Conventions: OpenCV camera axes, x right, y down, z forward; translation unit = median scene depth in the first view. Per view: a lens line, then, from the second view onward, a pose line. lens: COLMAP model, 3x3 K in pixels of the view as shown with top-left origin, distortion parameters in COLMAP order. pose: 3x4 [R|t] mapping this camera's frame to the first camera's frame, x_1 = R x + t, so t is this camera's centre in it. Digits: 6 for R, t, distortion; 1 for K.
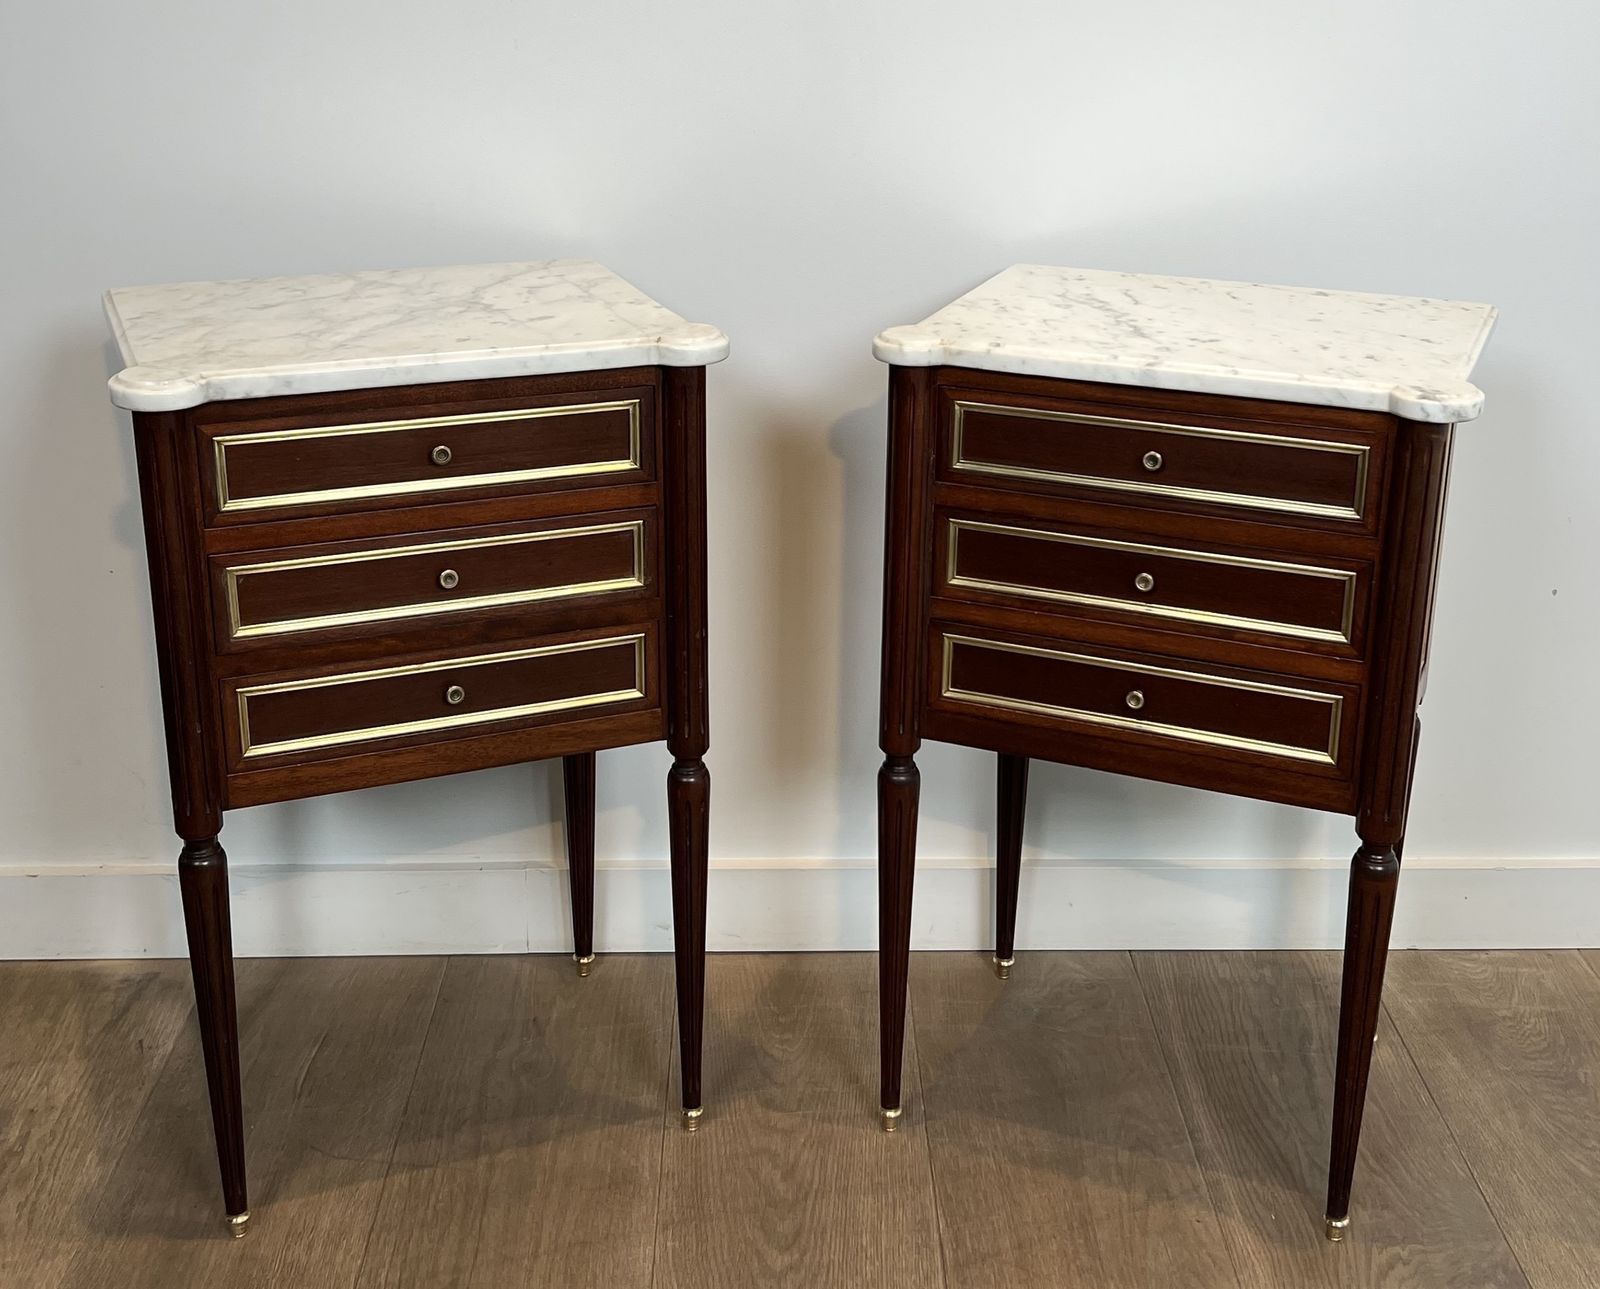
lens RADIAL K [[2137.1, 0, 850.8], [0, 2137.1, 534.9], [0, 0, 1]] dist [0.266702, -0.968558]
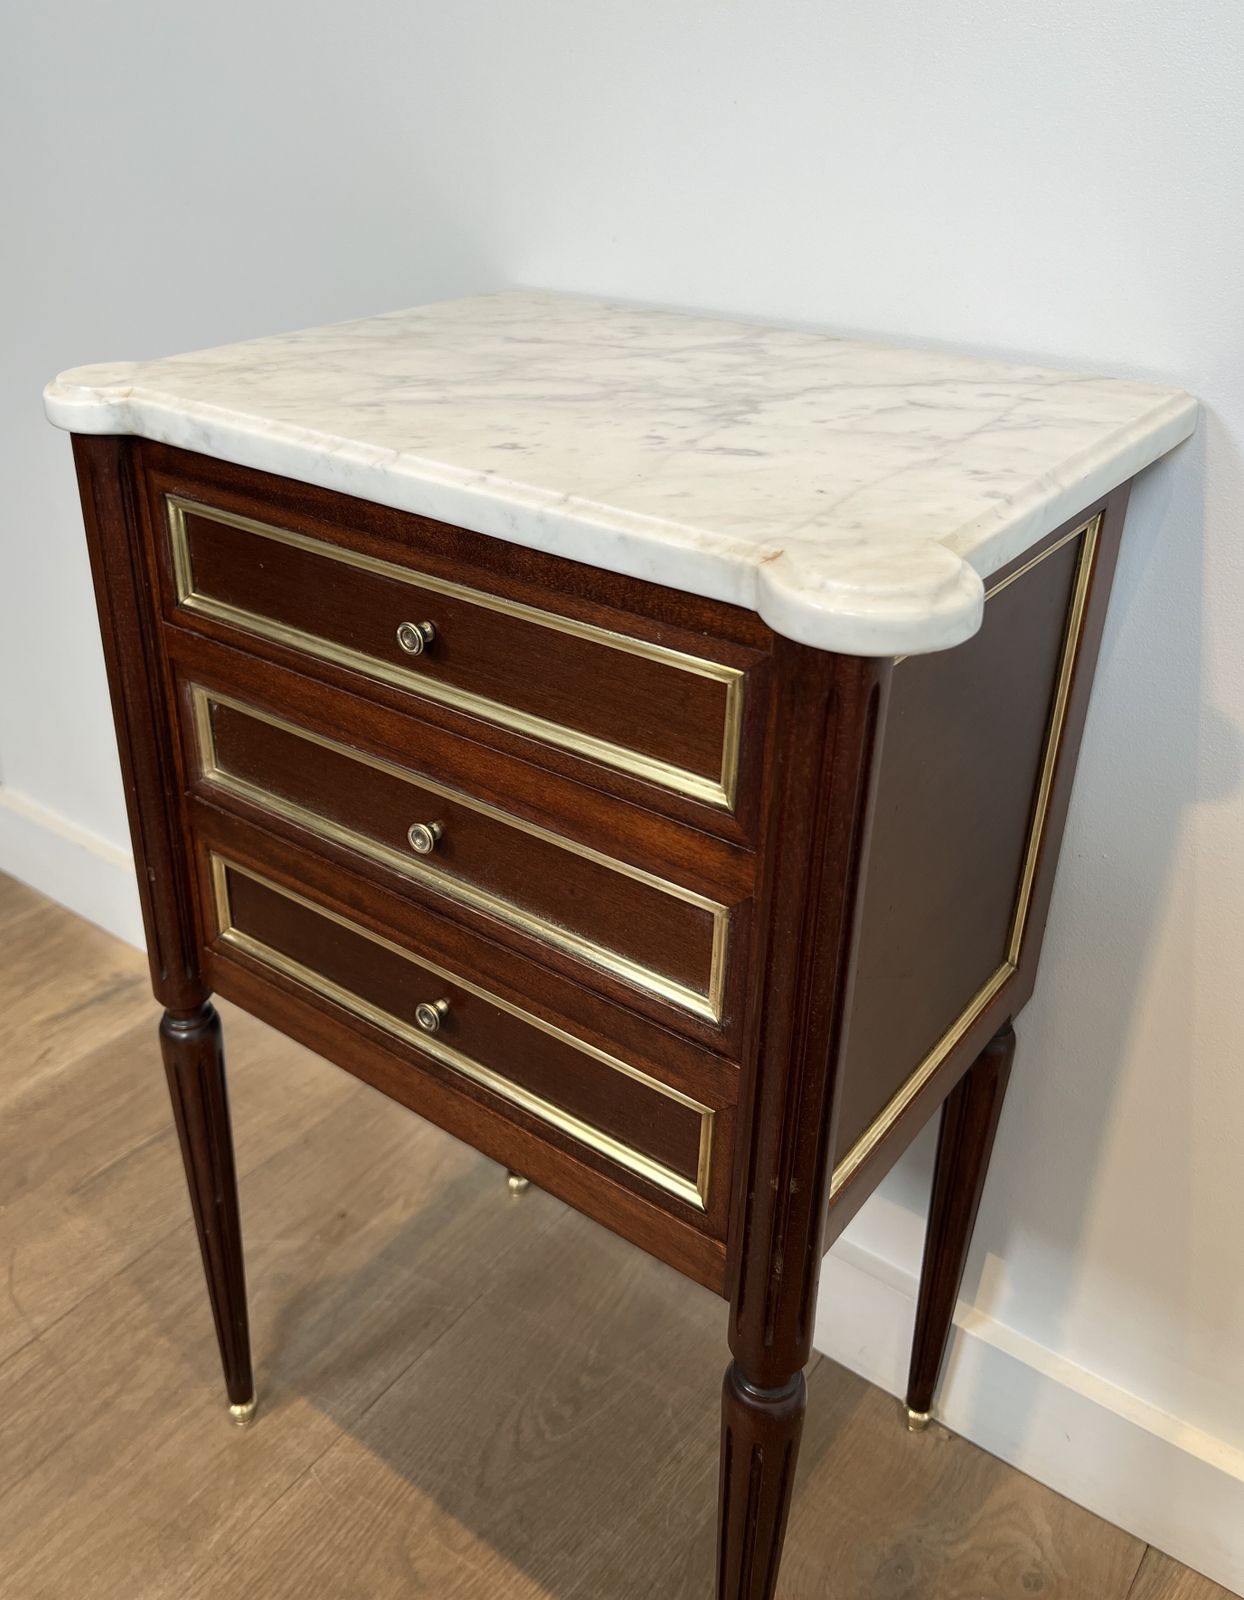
lens RADIAL K [[1369.1, 0, 558.8], [0, 1369.1, 725.3], [0, 0, 1]] dist [0.034769, -0.019210]
pose [[0.493151, 0.390245, -0.777503, 0.109739], [-0.288927, 0.916480, 0.276741, -0.122541], [0.820563, 0.088167, 0.564716, 0.819057]]
